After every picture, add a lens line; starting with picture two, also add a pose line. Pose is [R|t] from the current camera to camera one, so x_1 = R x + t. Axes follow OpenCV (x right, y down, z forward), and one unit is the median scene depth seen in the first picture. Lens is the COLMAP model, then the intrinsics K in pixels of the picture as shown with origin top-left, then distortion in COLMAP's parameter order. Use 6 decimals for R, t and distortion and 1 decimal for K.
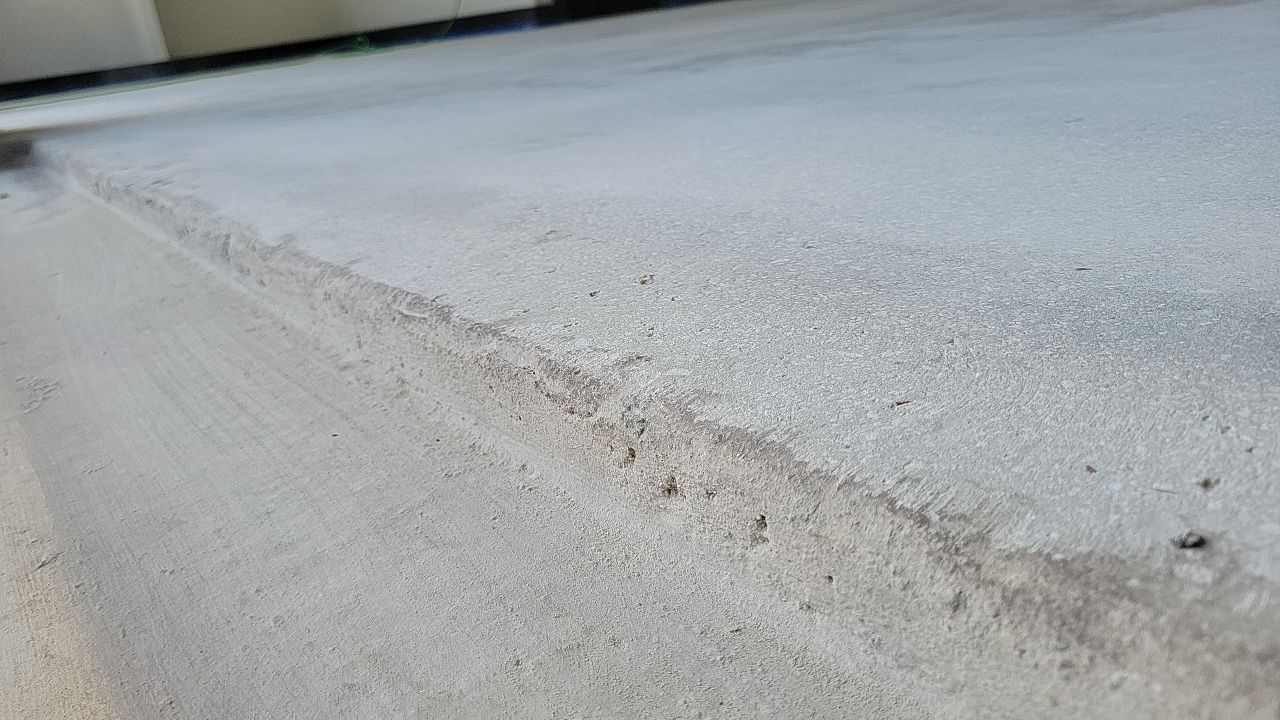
lens RADIAL K [[966.3, 0, 637.8], [0, 966.3, 356.6], [0, 0, 1]] dist [0.038904, -0.028849]
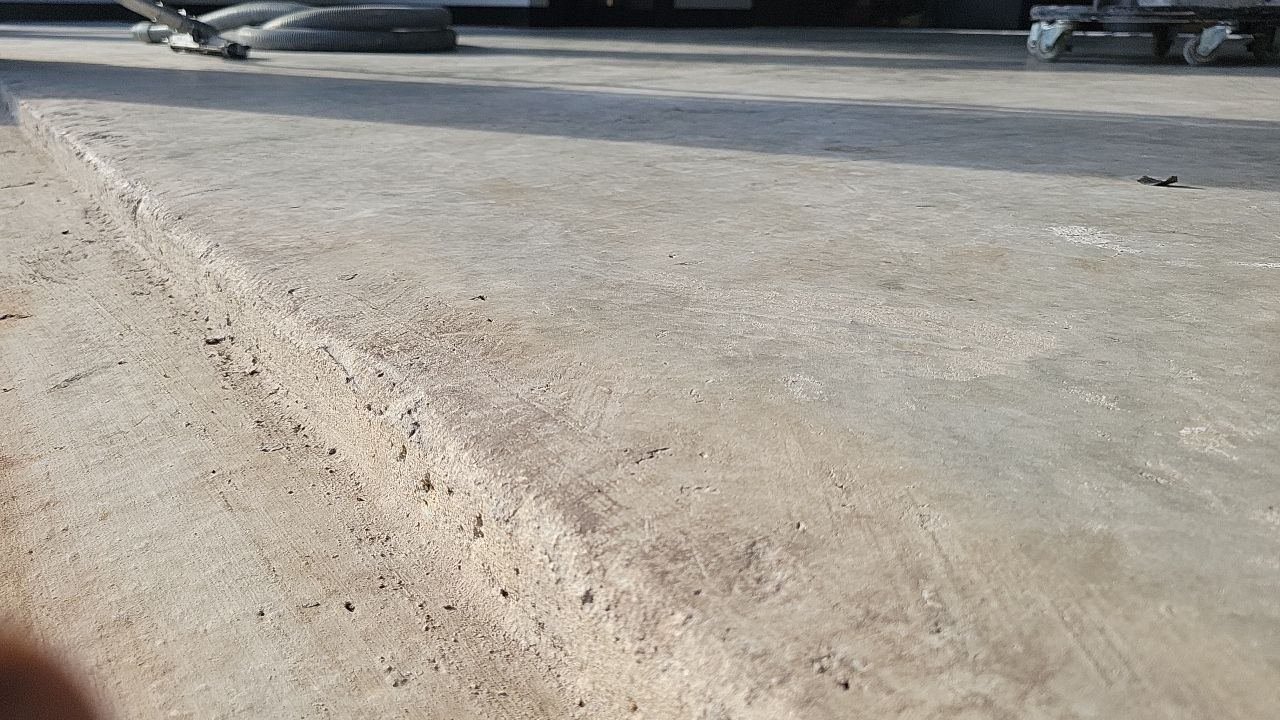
lens RADIAL K [[966.3, 0, 637.6], [0, 966.3, 361.9], [0, 0, 1]] dist [0.038904, -0.028849]
pose [[0.991177, 0.126354, 0.040032, 0.275759], [-0.126374, 0.991981, -0.002026, -0.050286], [-0.039967, -0.003051, 0.999196, -0.231633]]
